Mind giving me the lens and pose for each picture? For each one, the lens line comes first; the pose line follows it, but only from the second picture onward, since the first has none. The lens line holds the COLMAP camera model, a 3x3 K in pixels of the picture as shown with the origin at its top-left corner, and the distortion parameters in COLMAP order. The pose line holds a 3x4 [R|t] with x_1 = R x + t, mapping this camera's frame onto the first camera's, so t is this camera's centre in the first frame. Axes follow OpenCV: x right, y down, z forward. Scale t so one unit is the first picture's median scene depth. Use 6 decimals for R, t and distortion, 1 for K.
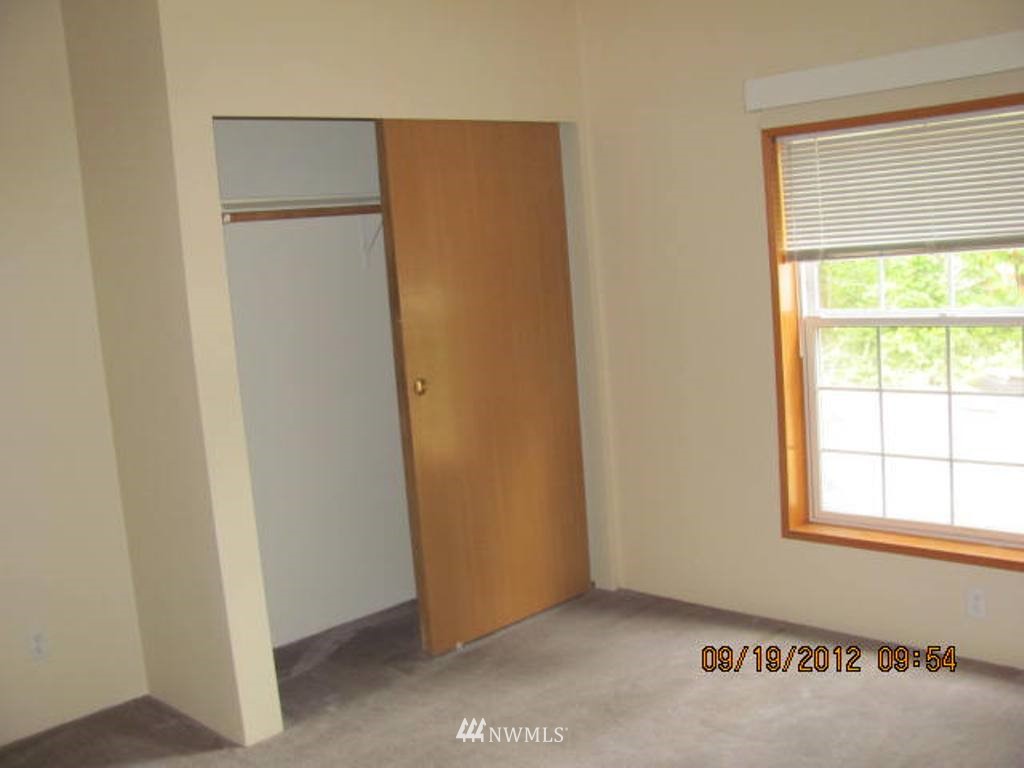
lens RADIAL K [[1129.7, 0, 512.0], [0, 1129.7, 384.0], [0, 0, 1]] dist [-0.074852, 0.012531]
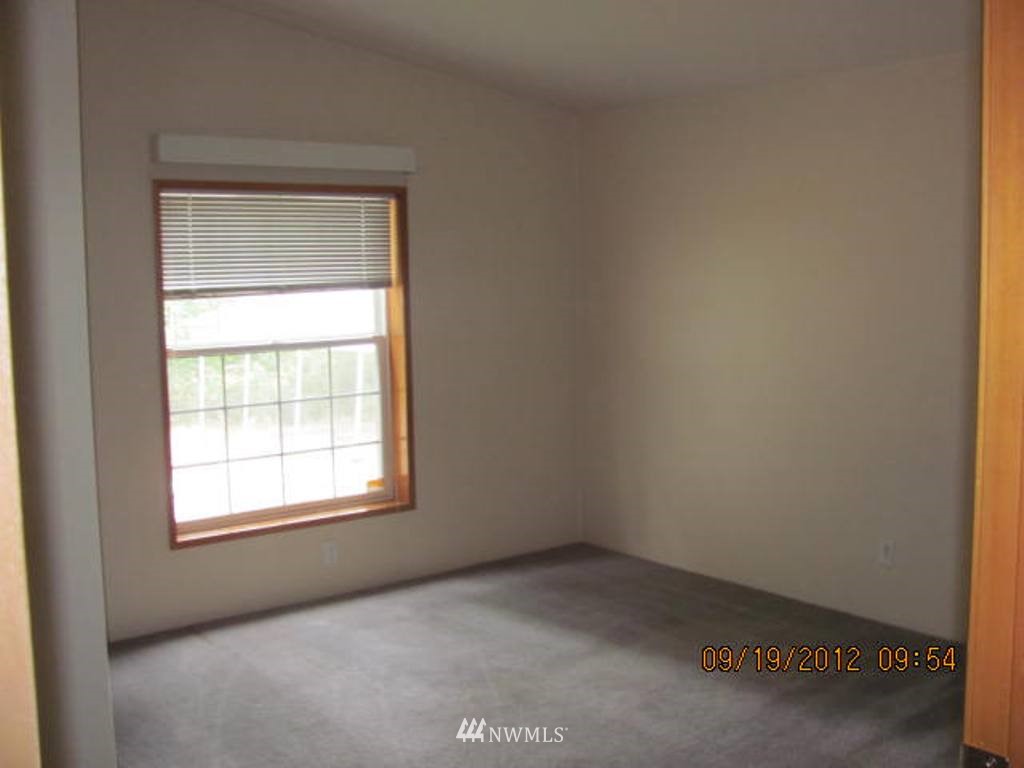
lens RADIAL K [[1129.7, 0, 512.0], [0, 1129.7, 384.0], [0, 0, 1]] dist [-0.074852, 0.012531]
pose [[0.122986, -0.017954, 0.992246, -0.844775], [0.135092, 0.990832, 0.001184, 0.020933], [-0.983171, 0.133899, 0.124284, 0.545988]]
